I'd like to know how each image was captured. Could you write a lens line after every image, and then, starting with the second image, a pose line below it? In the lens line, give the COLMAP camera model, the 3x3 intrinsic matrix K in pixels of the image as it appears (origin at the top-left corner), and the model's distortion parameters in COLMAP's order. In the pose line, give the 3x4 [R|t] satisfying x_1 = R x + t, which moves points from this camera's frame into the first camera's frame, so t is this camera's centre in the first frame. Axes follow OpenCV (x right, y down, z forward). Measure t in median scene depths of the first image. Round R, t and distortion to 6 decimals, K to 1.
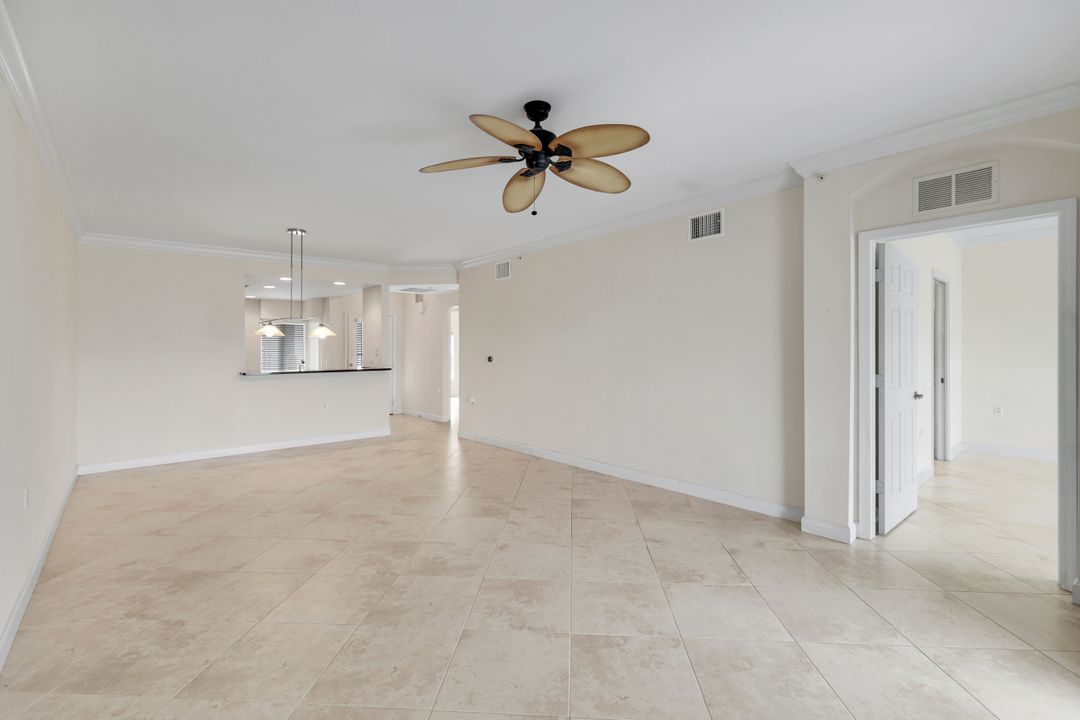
lens RADIAL K [[478.9, 0, 536.7], [0, 478.9, 347.7], [0, 0, 1]] dist [-0.000226, 0.000819]
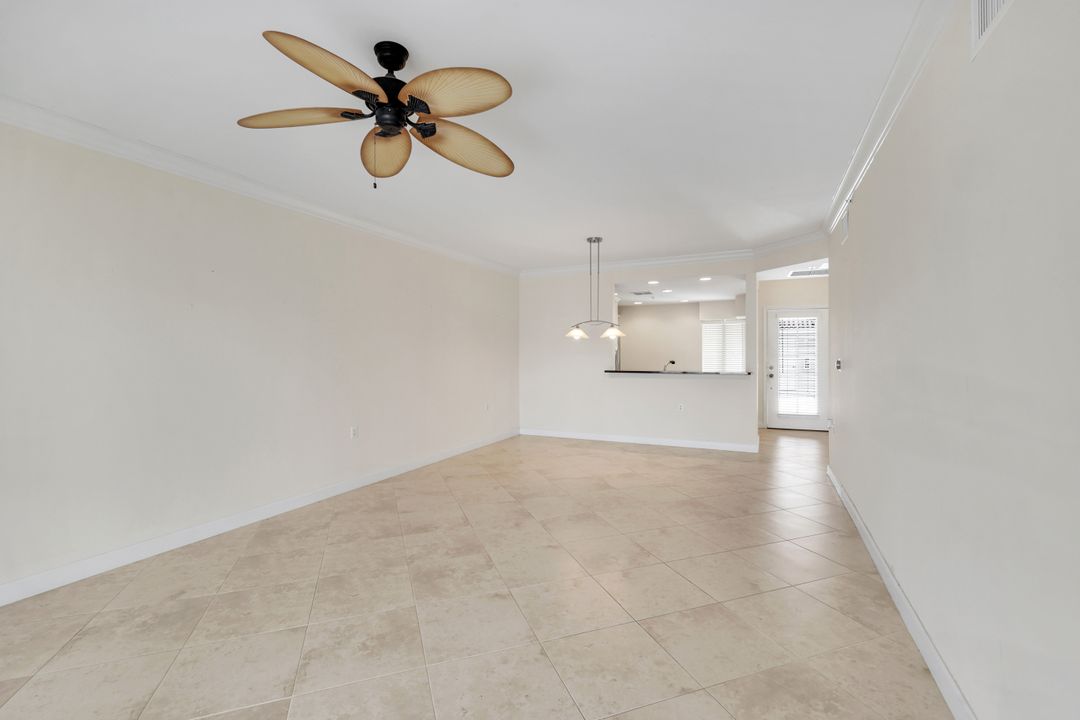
lens RADIAL K [[473.7, 0, 541.4], [0, 473.7, 352.9], [0, 0, 1]] dist [0.001275, 0.000516]
pose [[0.406592, 0.006798, -0.913584, 0.745446], [0.004734, 0.999943, 0.009547, -0.001849], [0.913597, -0.008207, 0.406537, 0.804615]]
